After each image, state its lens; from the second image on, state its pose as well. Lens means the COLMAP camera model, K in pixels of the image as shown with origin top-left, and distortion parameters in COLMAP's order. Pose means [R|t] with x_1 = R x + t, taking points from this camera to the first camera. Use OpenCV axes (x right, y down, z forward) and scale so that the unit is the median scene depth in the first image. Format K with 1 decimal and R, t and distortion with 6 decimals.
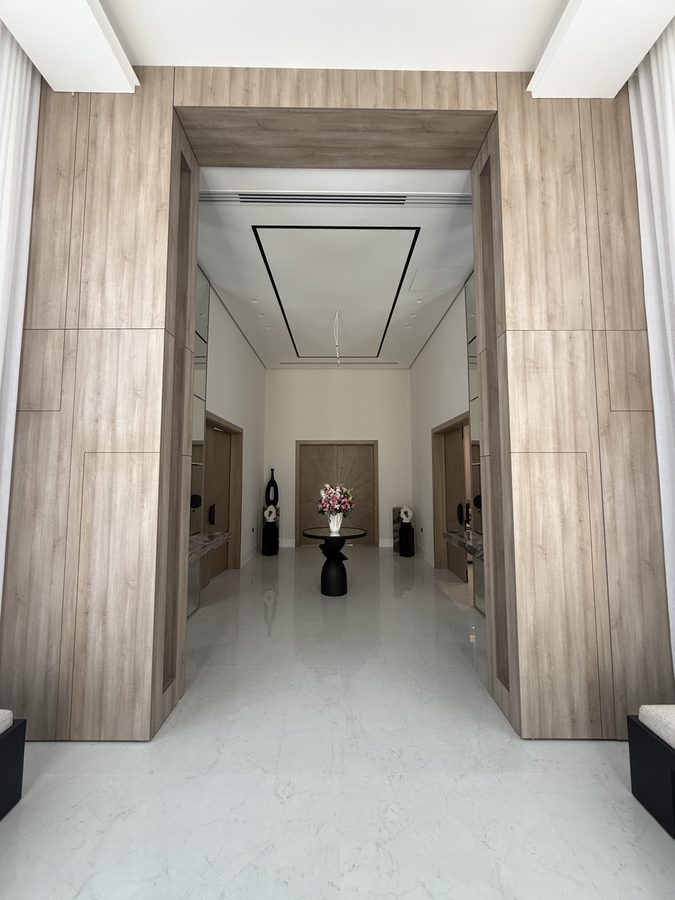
lens RADIAL K [[364.0, 0, 338.7], [0, 364.0, 450.5], [0, 0, 1]] dist [0.013332, -0.000013]
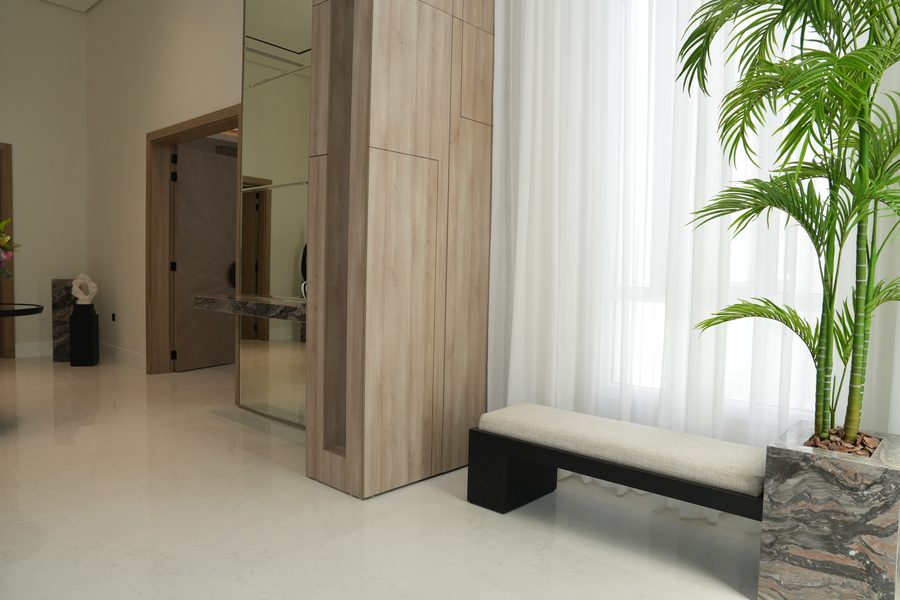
lens RADIAL K [[637.0, 0, 449.8], [0, 637.0, 299.8], [0, 0, 1]] dist [-0.075503, 0.011936]
pose [[0.669164, -0.014244, 0.742978, -0.392831], [-0.079288, 0.992740, 0.090443, 0.189515], [-0.738873, -0.119430, 0.663177, -0.021043]]
